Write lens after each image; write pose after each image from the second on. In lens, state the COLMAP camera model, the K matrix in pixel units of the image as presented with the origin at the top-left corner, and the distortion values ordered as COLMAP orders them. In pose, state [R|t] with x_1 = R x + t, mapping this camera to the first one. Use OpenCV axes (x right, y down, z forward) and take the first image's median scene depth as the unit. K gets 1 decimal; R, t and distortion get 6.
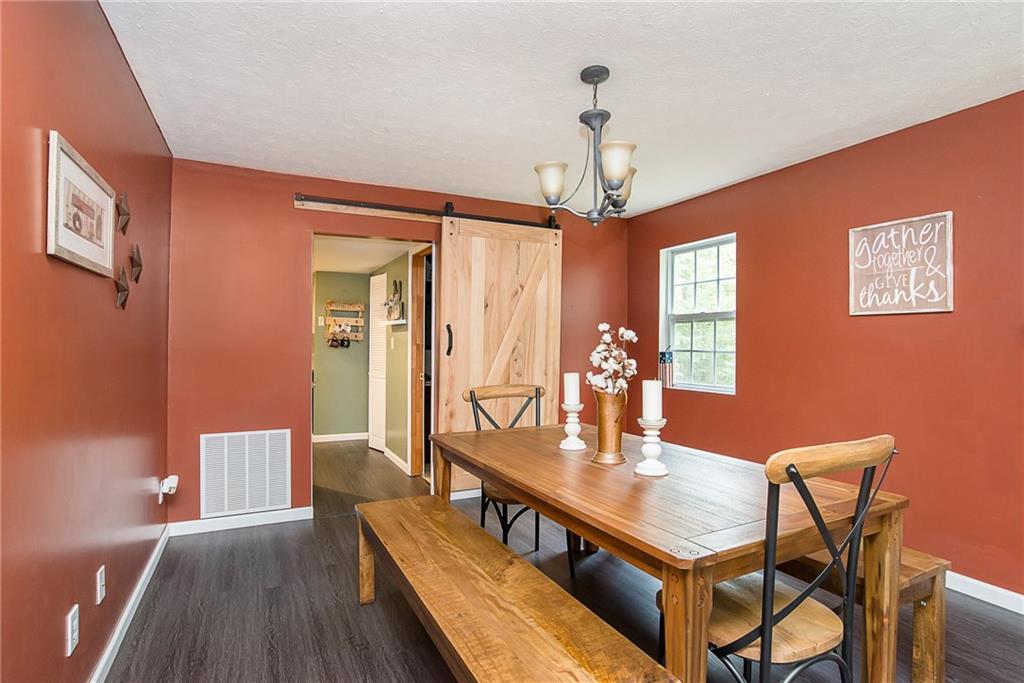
lens RADIAL K [[515.7, 0, 514.0], [0, 515.7, 344.5], [0, 0, 1]] dist [-0.065892, 0.027091]
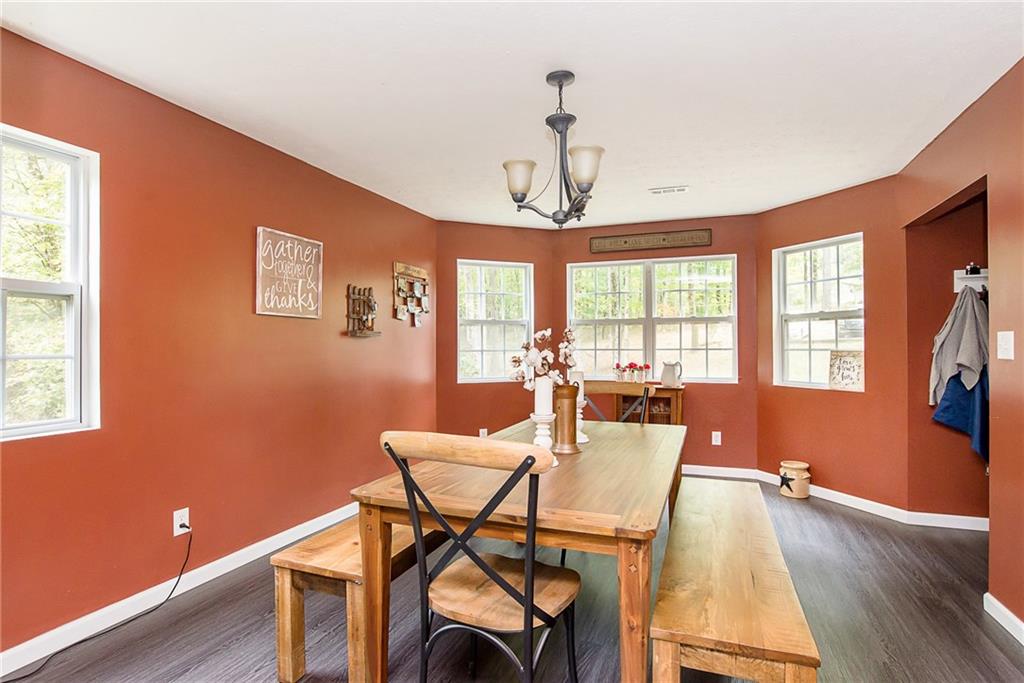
lens RADIAL K [[515.7, 0, 514.0], [0, 515.7, 344.5], [0, 0, 1]] dist [-0.065892, 0.027091]
pose [[-0.677213, -0.007131, 0.735752, -0.430603], [-0.004092, 0.999974, 0.005926, -0.008868], [-0.735775, 0.001003, -0.677225, 1.444788]]
